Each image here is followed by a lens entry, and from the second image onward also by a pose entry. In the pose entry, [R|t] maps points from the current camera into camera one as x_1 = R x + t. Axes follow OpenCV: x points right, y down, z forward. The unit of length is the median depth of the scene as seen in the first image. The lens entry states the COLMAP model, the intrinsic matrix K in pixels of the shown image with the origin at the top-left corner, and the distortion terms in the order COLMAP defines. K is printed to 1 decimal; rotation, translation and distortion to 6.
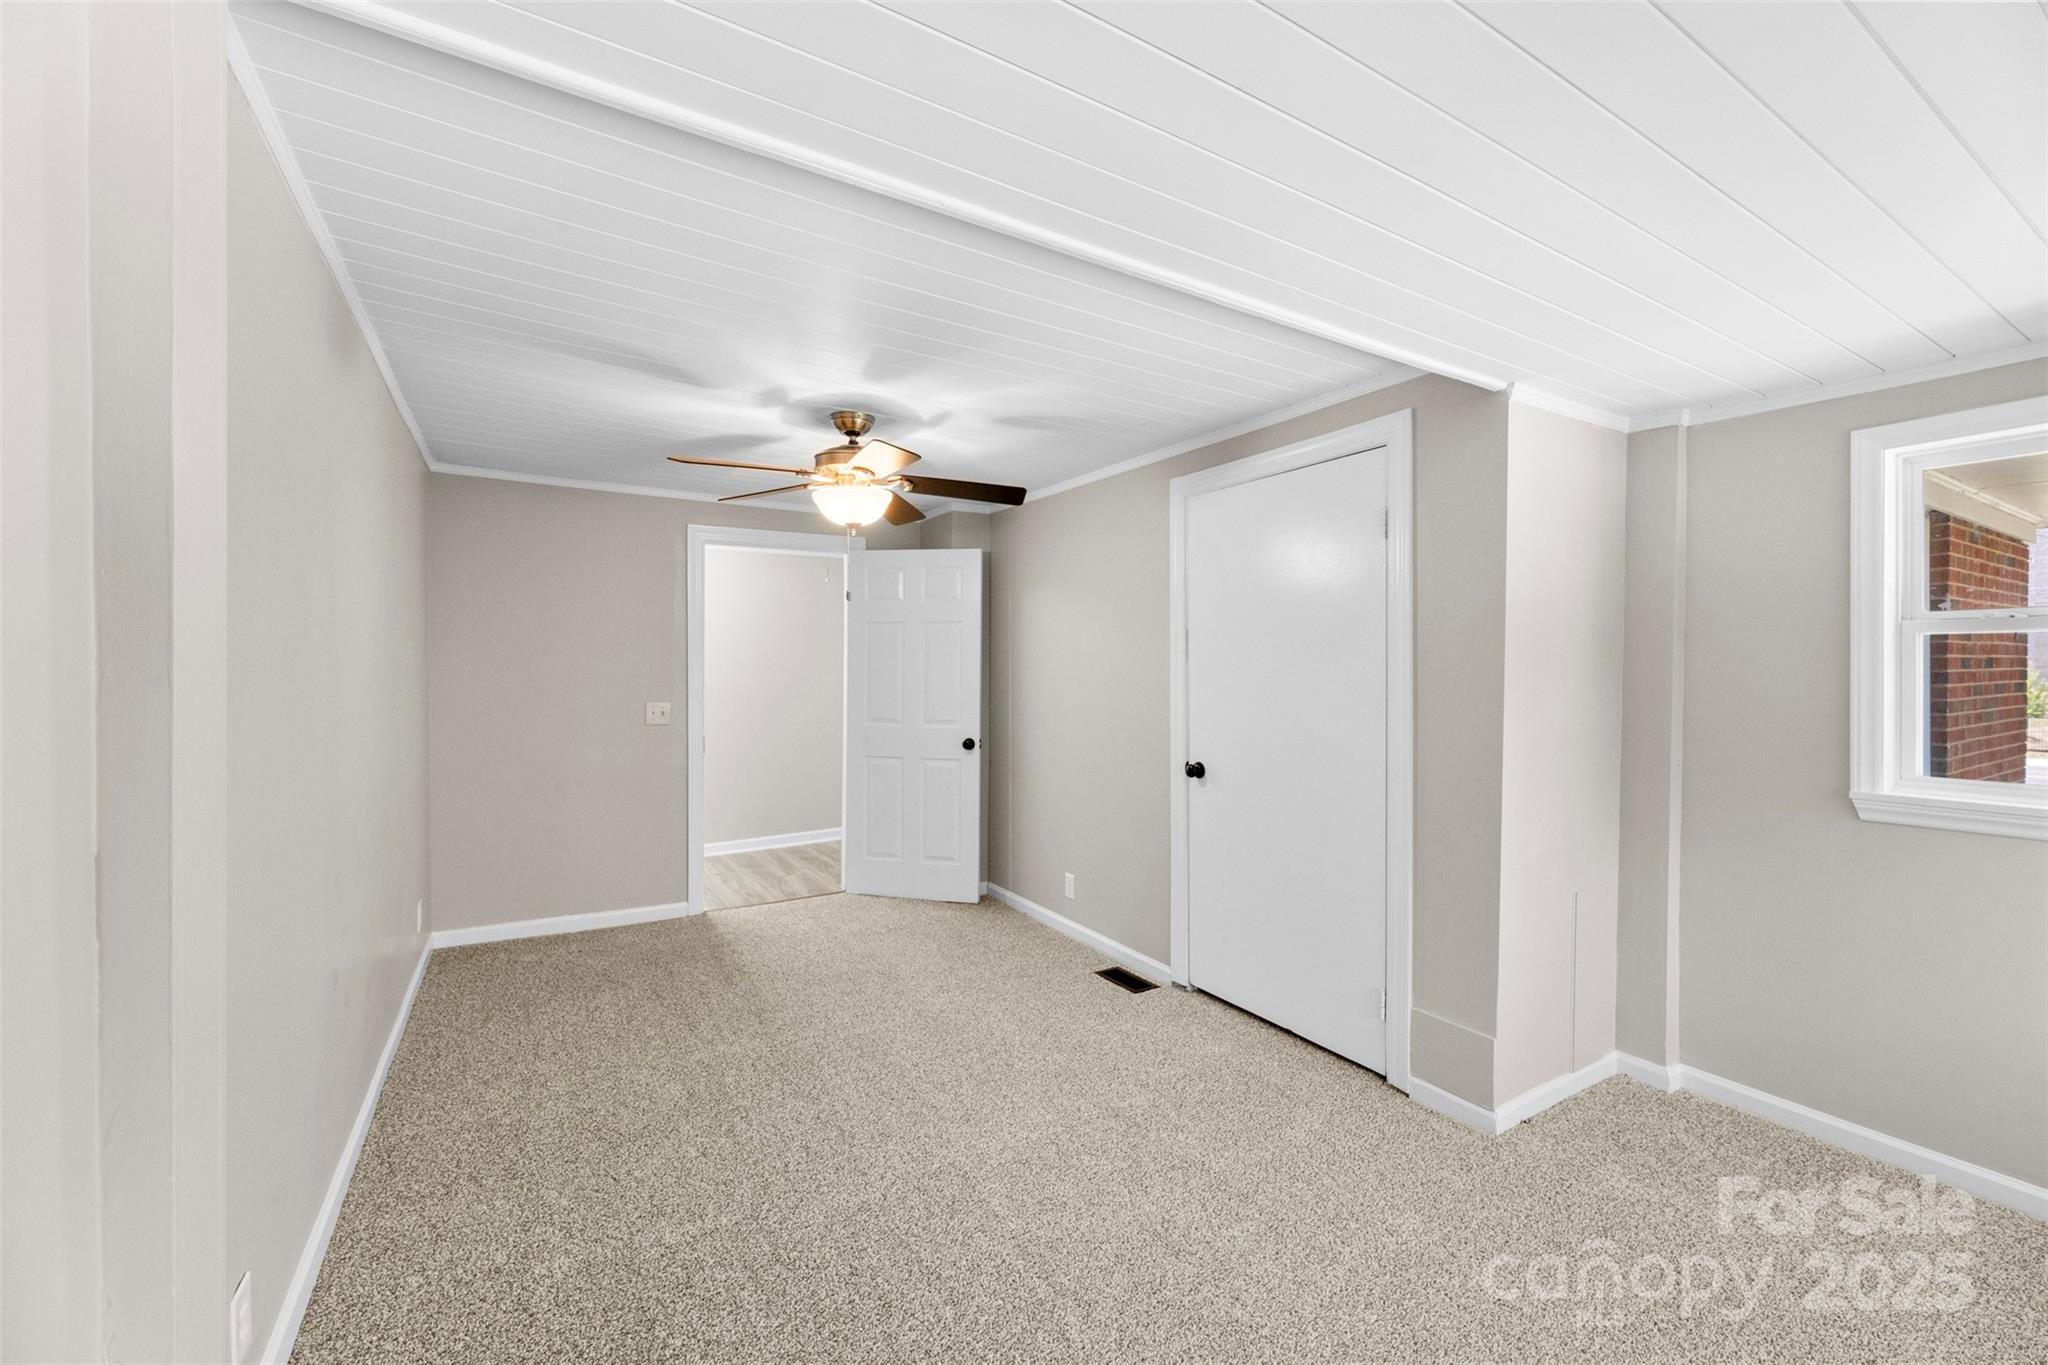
lens RADIAL K [[826.5, 0, 1023.1], [0, 826.5, 672.9], [0, 0, 1]] dist [-0.000462, -0.000125]
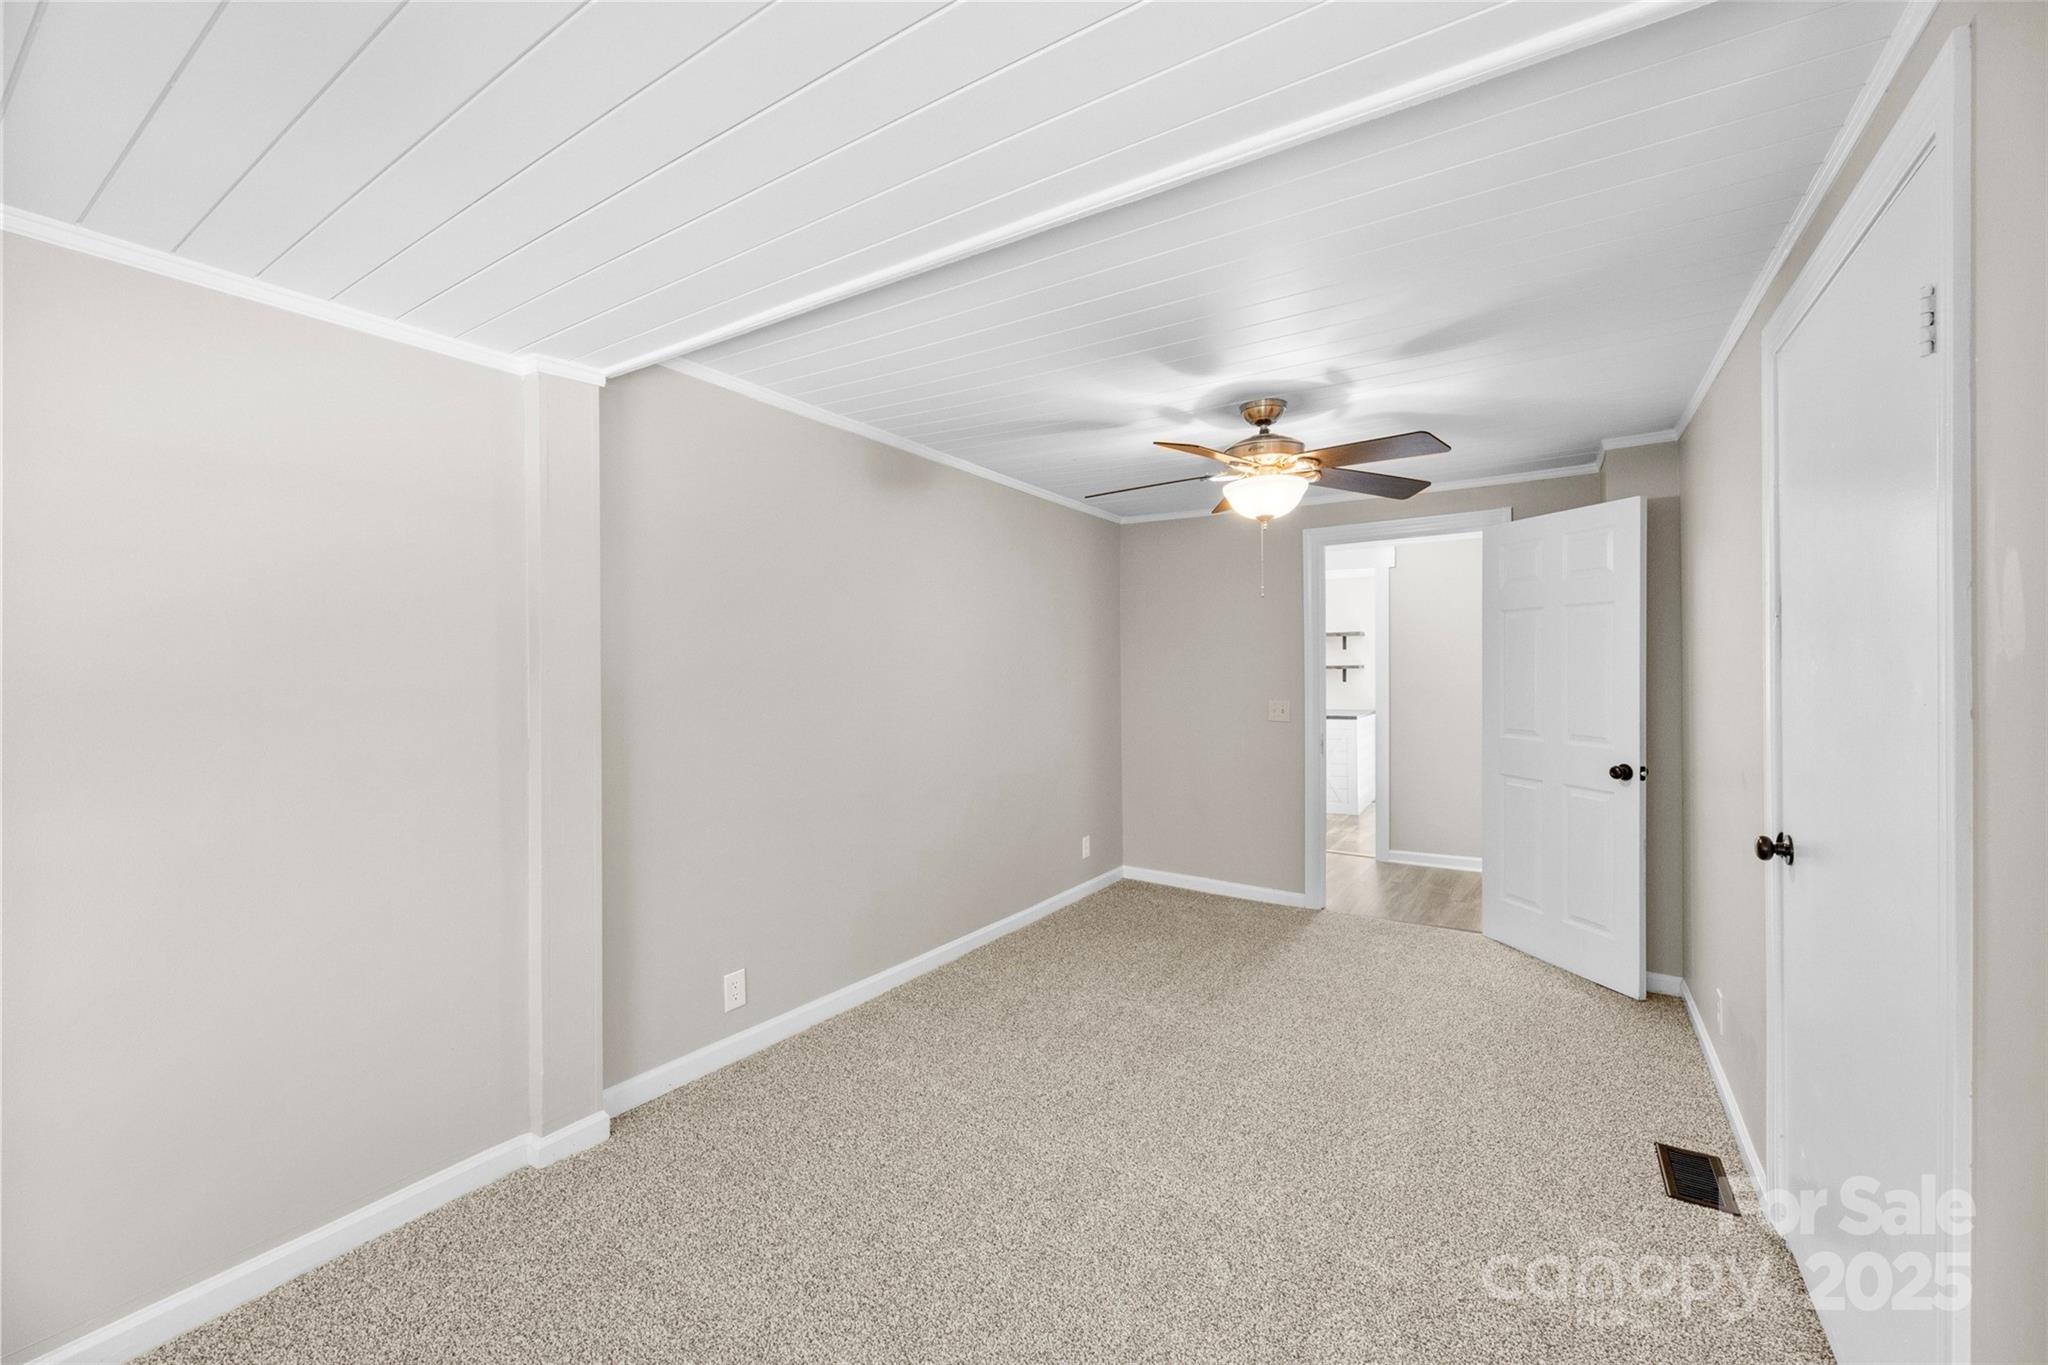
lens RADIAL K [[826.5, 0, 1023.1], [0, 826.5, 672.9], [0, 0, 1]] dist [-0.000462, -0.000125]
pose [[0.427390, -0.000138, -0.904067, 0.458560], [0.001730, 0.999998, 0.000665, -0.001335], [0.904066, -0.001848, 0.427390, 0.289837]]
